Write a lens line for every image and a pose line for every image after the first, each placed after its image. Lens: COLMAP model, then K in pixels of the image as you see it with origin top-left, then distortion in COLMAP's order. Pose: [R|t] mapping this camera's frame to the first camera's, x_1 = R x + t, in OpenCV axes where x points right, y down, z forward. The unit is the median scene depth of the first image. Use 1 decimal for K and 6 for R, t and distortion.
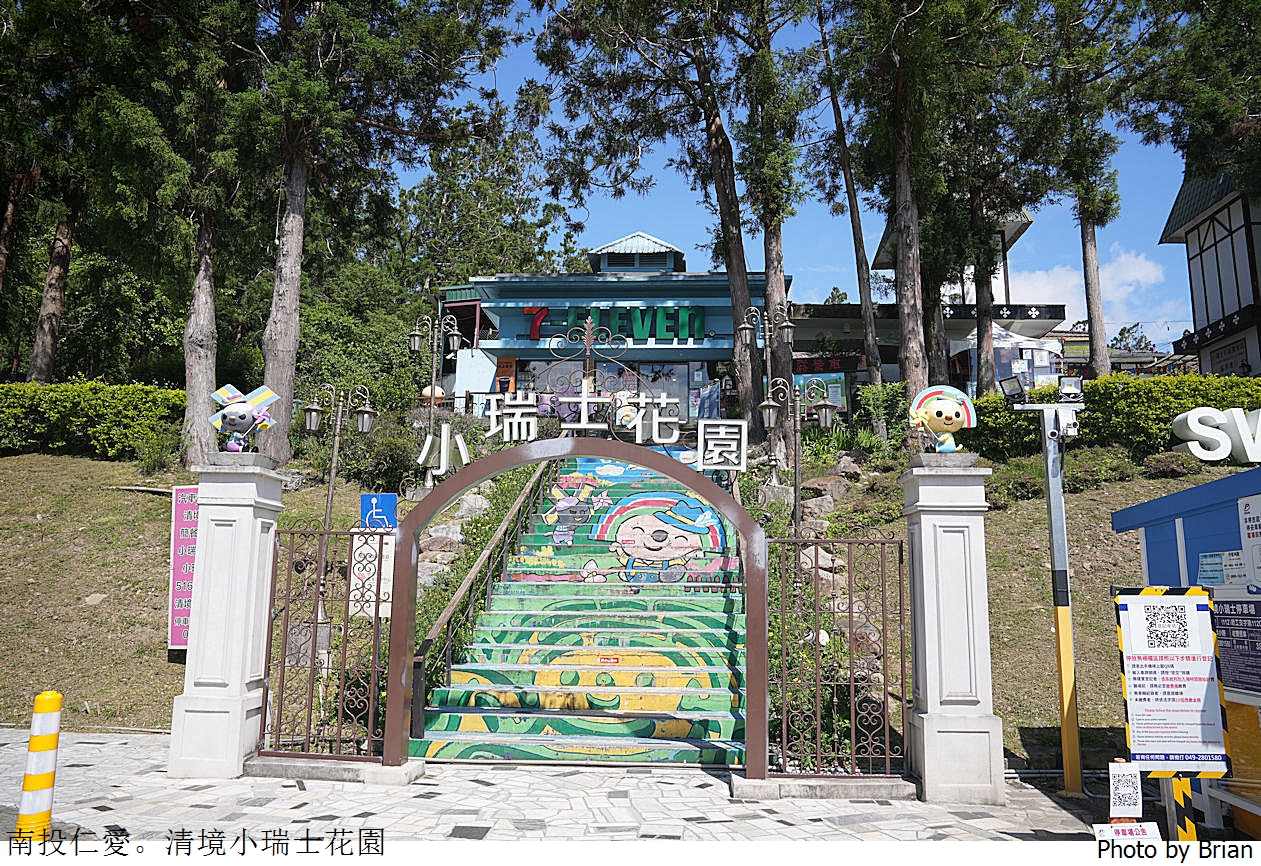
lens RADIAL K [[927.7, 0, 630.1], [0, 927.7, 434.6], [0, 0, 1]] dist [-0.041633, 0.010242]
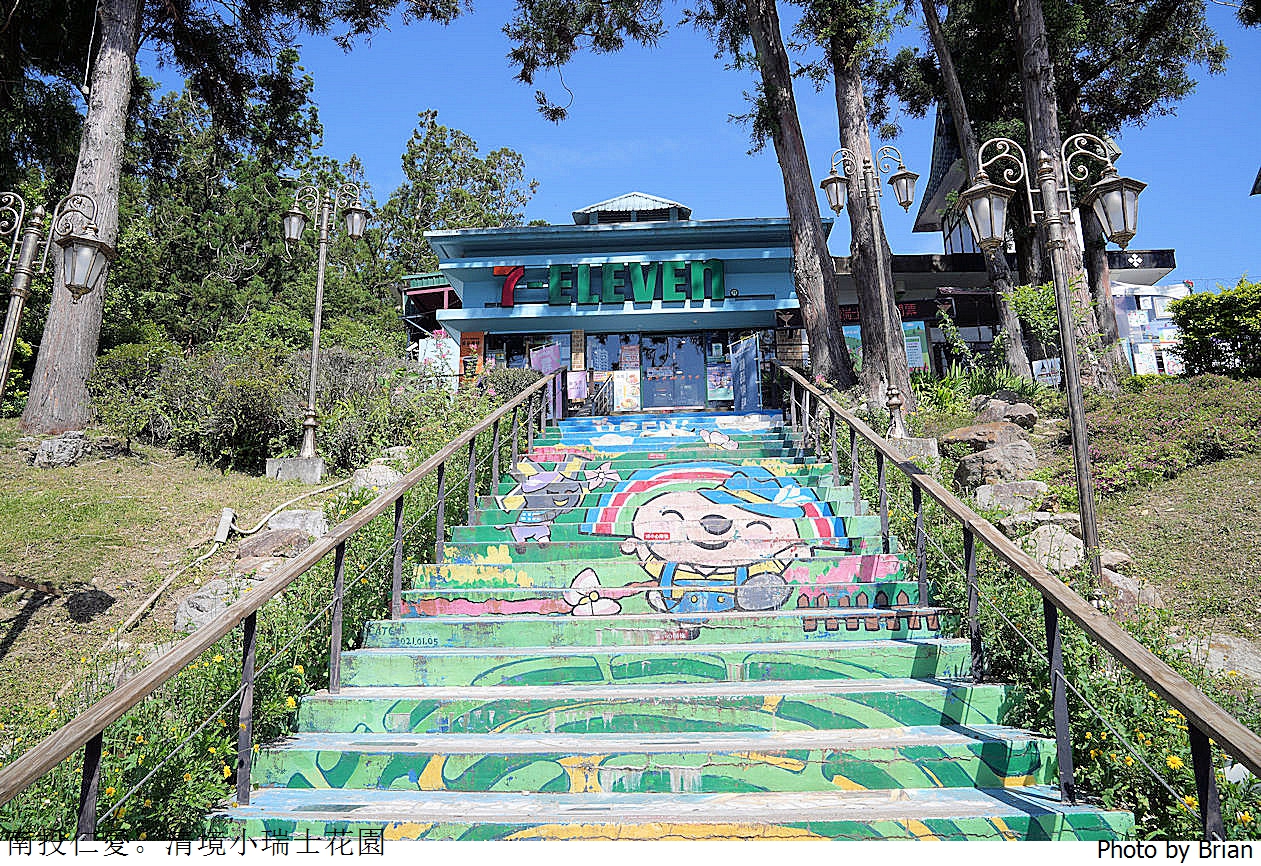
lens RADIAL K [[878.8, 0, 626.5], [0, 878.8, 425.6], [0, 0, 1]] dist [-0.079395, 0.055480]
pose [[0.999689, -0.023331, 0.008783, -0.020004], [0.023810, 0.997969, -0.059084, 0.075232], [-0.007386, 0.059275, 0.998214, 0.460129]]
